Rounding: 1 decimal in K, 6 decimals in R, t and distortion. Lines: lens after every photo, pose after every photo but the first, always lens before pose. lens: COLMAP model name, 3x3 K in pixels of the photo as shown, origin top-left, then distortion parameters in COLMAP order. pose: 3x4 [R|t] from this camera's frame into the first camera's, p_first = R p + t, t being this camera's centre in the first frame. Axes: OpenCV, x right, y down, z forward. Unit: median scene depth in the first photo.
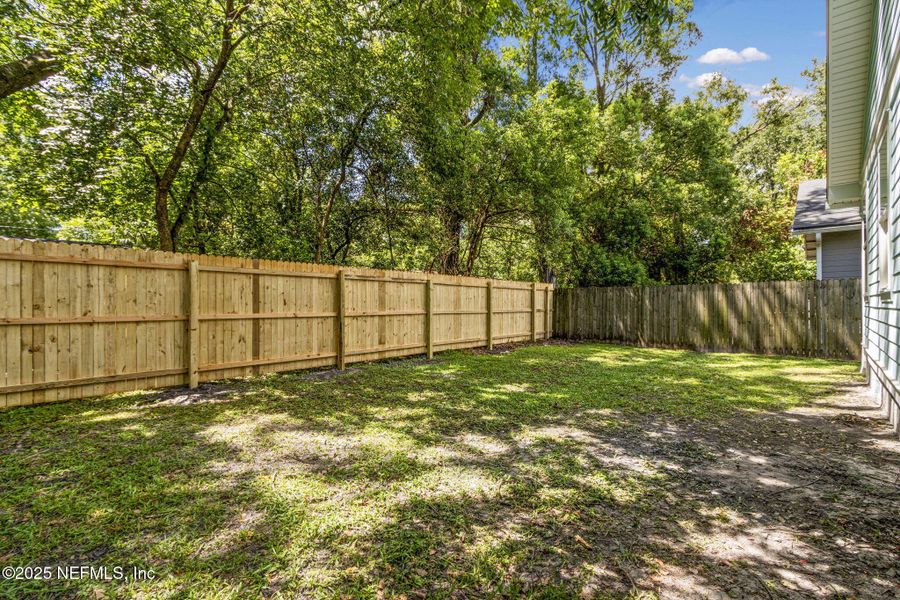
lens RADIAL K [[417.9, 0, 445.2], [0, 417.9, 305.6], [0, 0, 1]] dist [0.000258, -0.000529]
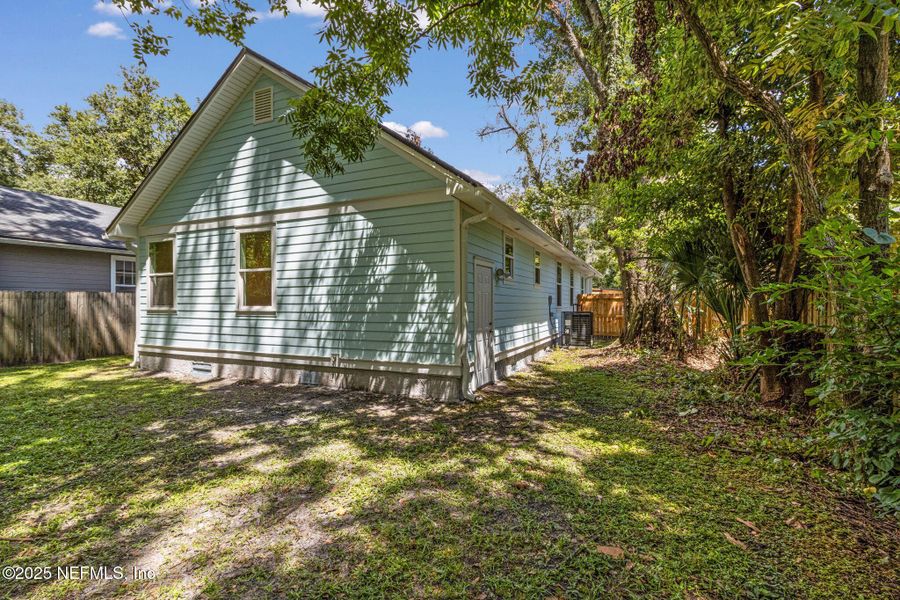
lens RADIAL K [[417.9, 0, 445.2], [0, 417.9, 305.6], [0, 0, 1]] dist [0.000258, -0.000529]
pose [[-0.291122, -0.005280, 0.956671, -1.370661], [0.004274, 0.999968, 0.006820, -0.087168], [-0.956676, 0.006074, -0.291090, 0.973331]]
